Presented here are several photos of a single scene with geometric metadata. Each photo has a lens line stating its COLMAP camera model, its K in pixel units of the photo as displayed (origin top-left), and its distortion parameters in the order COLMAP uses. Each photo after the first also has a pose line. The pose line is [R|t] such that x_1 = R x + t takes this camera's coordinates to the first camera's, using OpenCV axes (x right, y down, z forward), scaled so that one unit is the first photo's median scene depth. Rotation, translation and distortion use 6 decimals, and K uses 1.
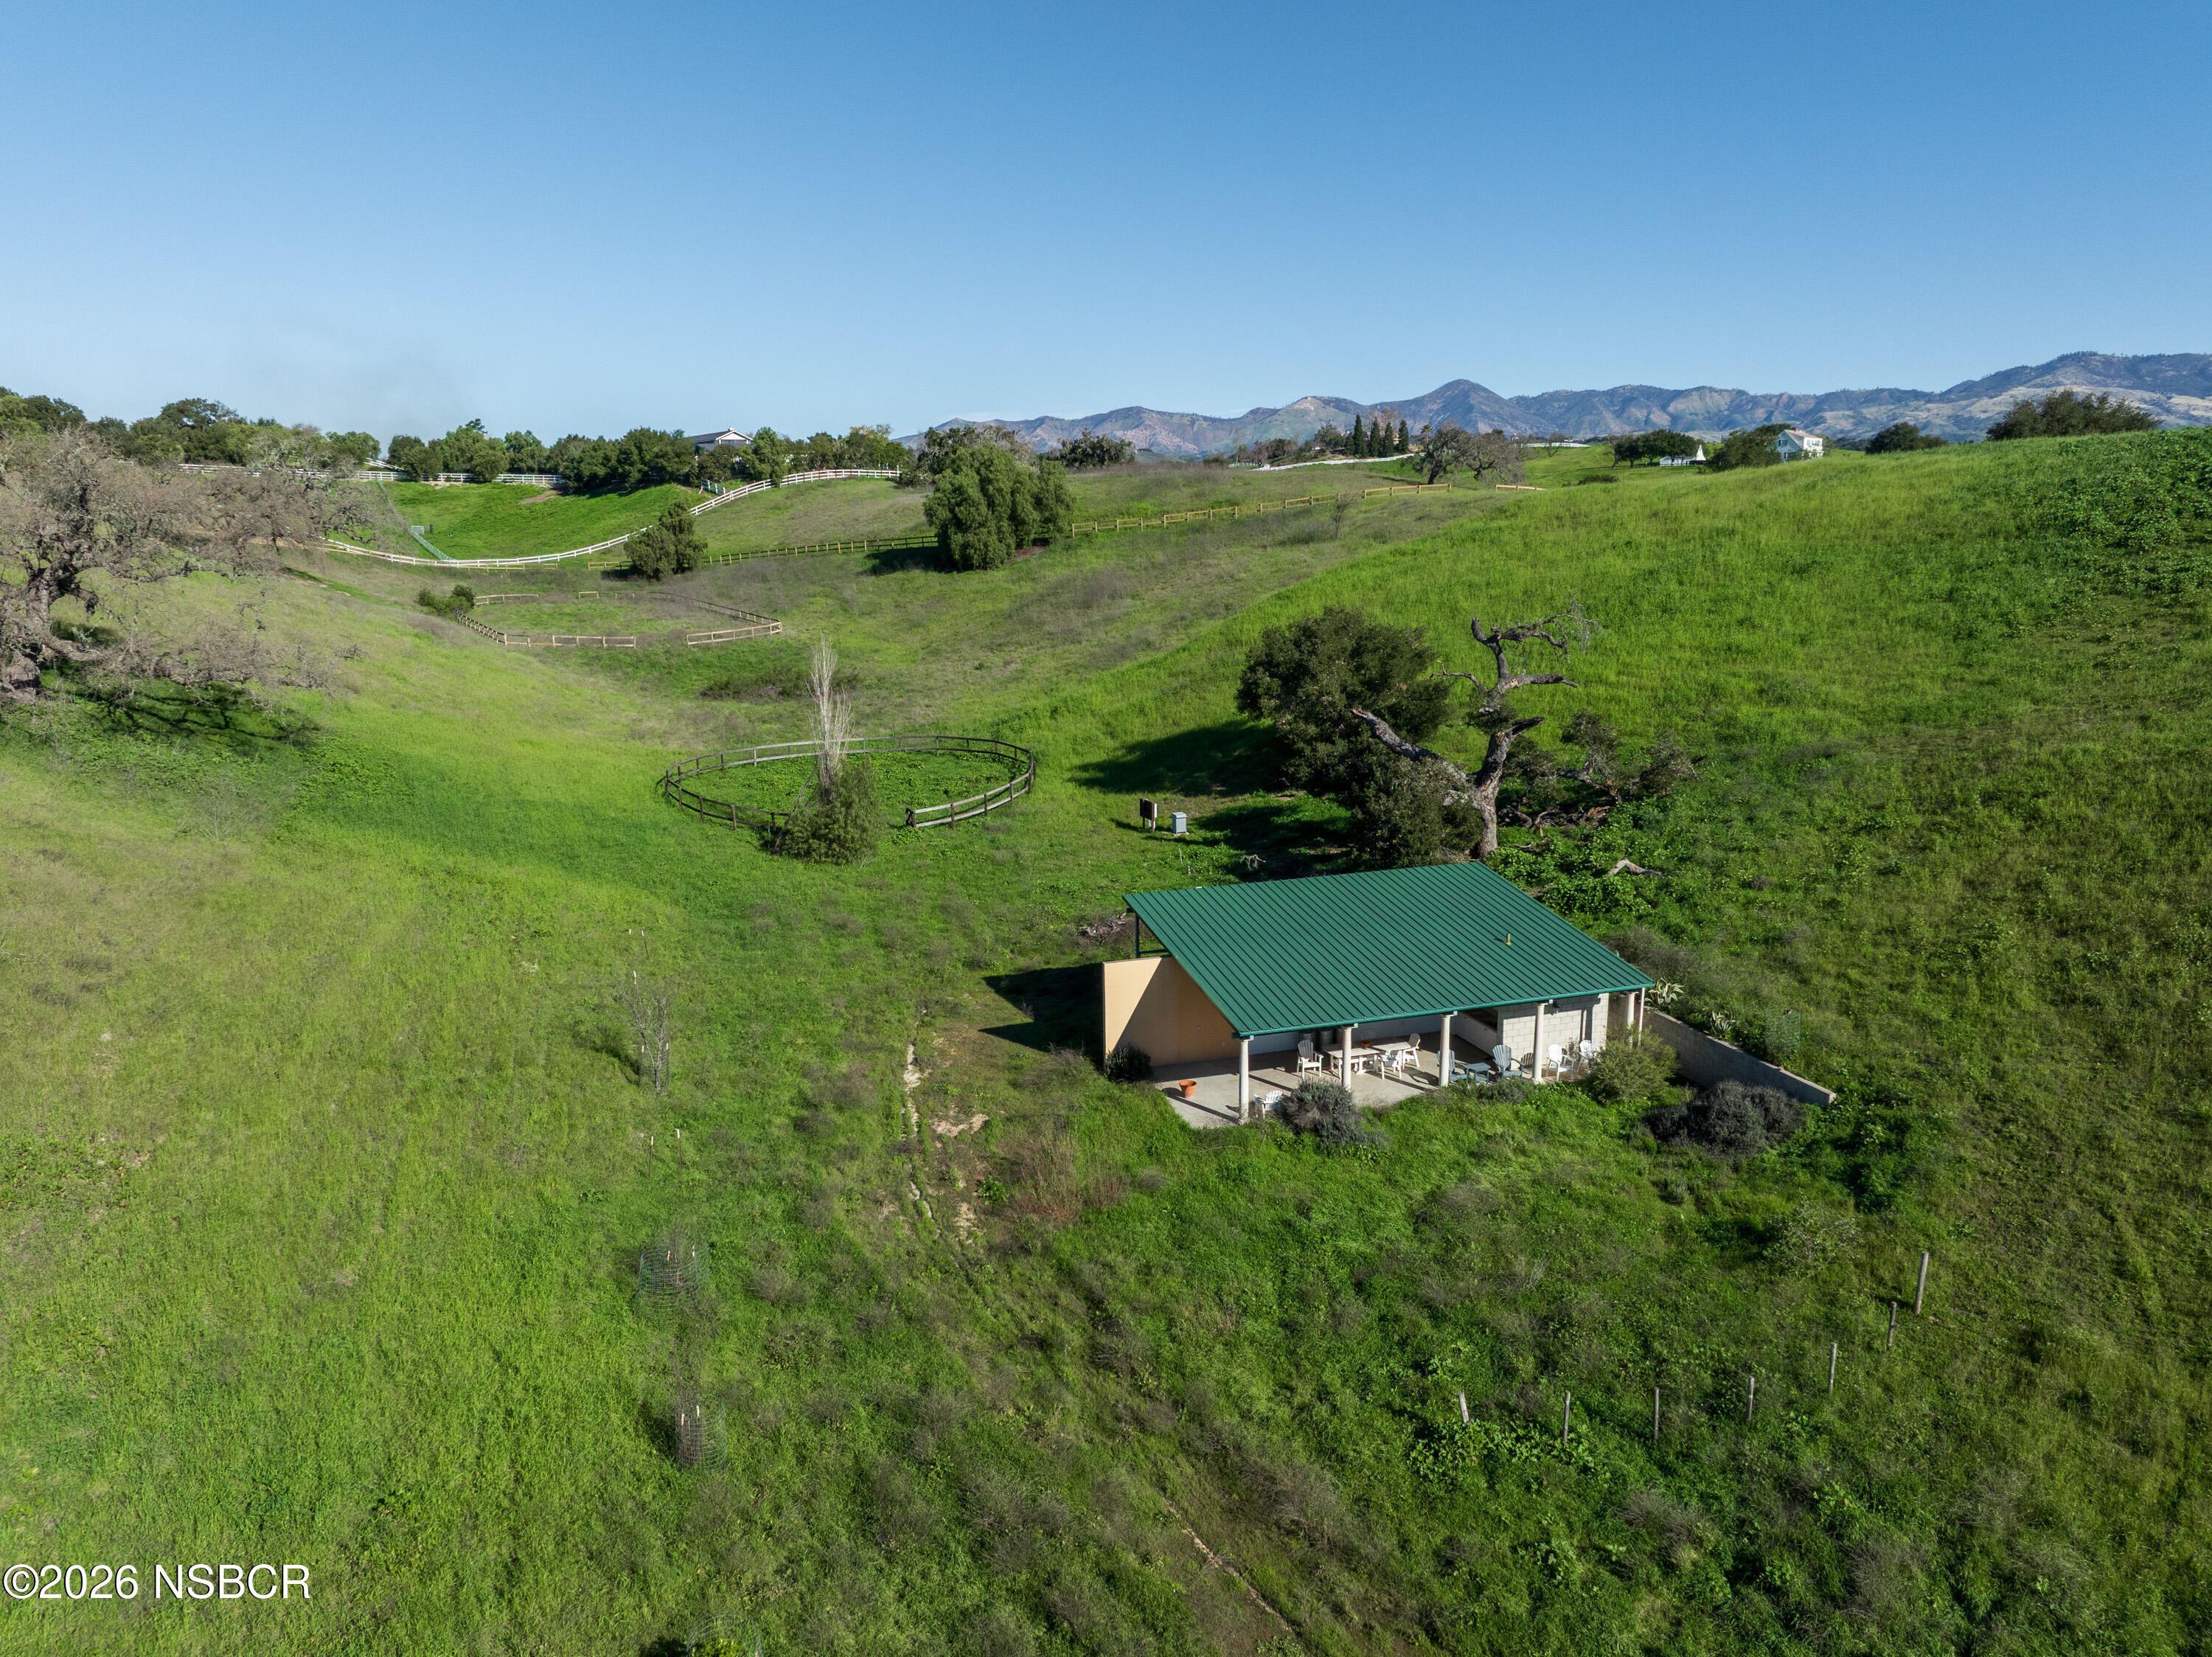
lens RADIAL K [[1848.0, 0, 1106.0], [0, 1848.0, 828.5], [0, 0, 1]] dist [-0.025816, -0.045162]
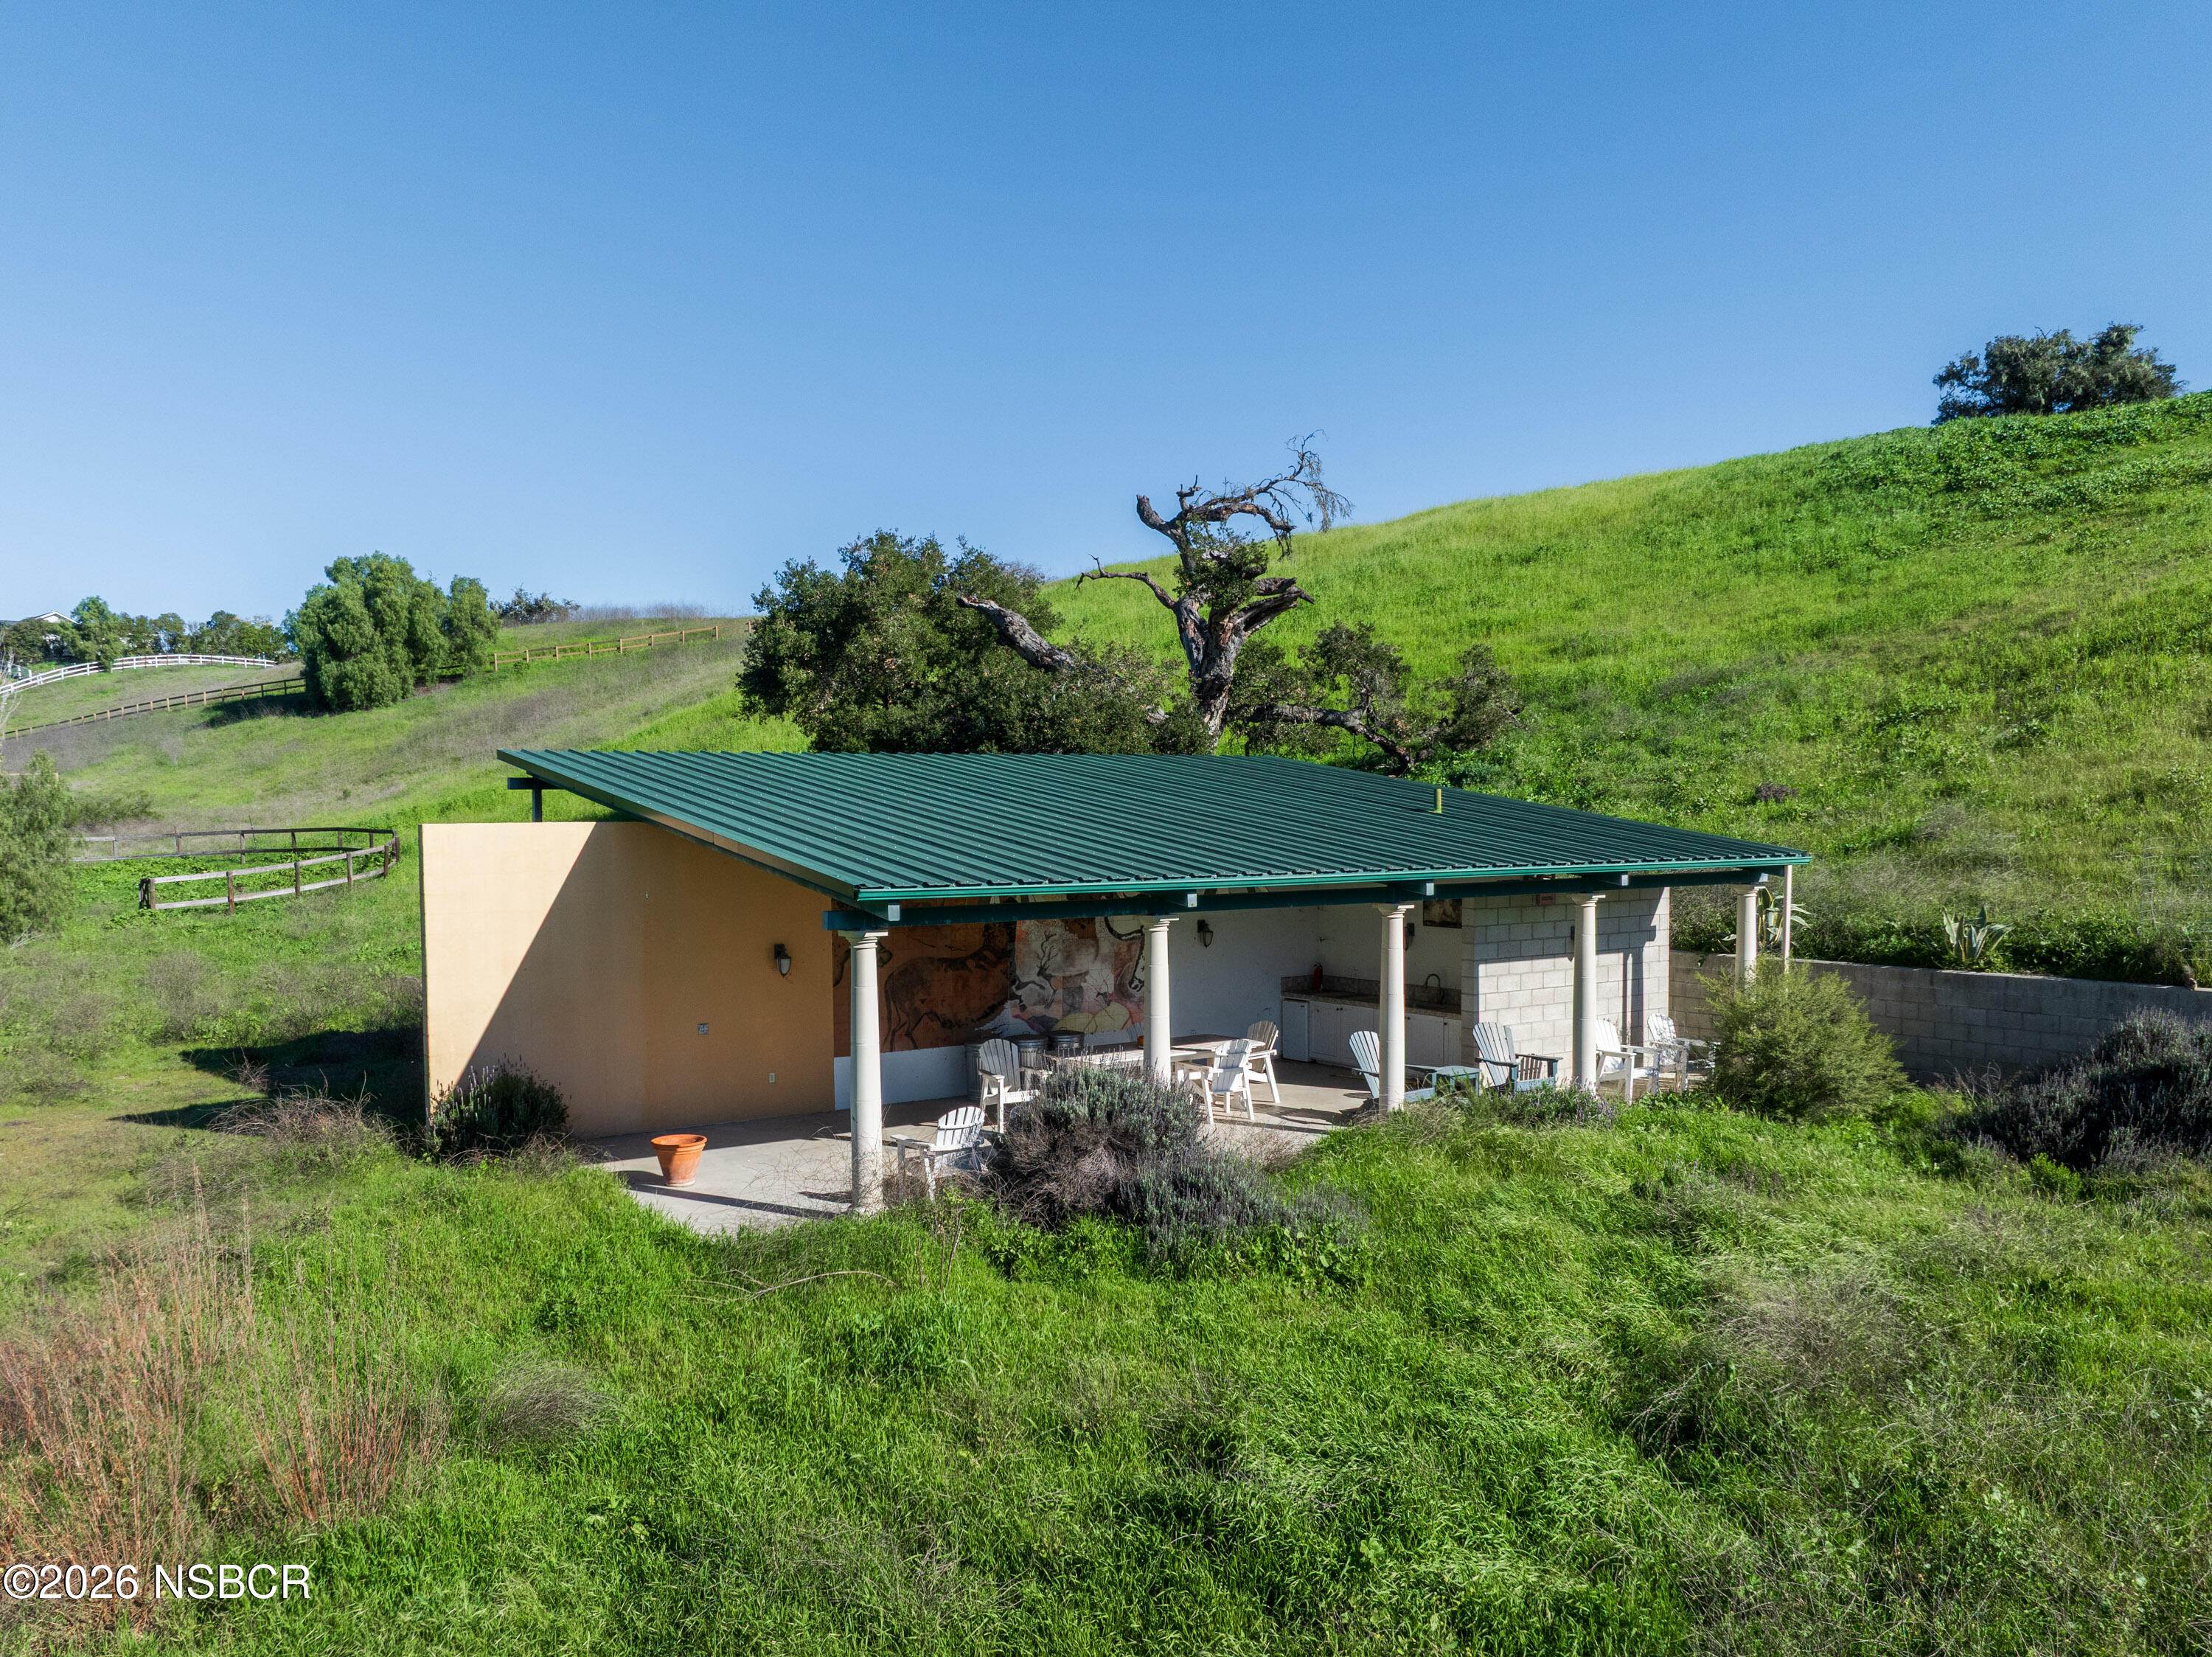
lens RADIAL K [[1848.0, 0, 1106.0], [0, 1848.0, 828.5], [0, 0, 1]] dist [-0.025816, -0.045162]
pose [[0.959683, -0.008048, 0.280970, 0.009754], [0.060722, 0.981923, -0.179275, 0.055921], [-0.274448, 0.189108, 0.942824, 0.251421]]
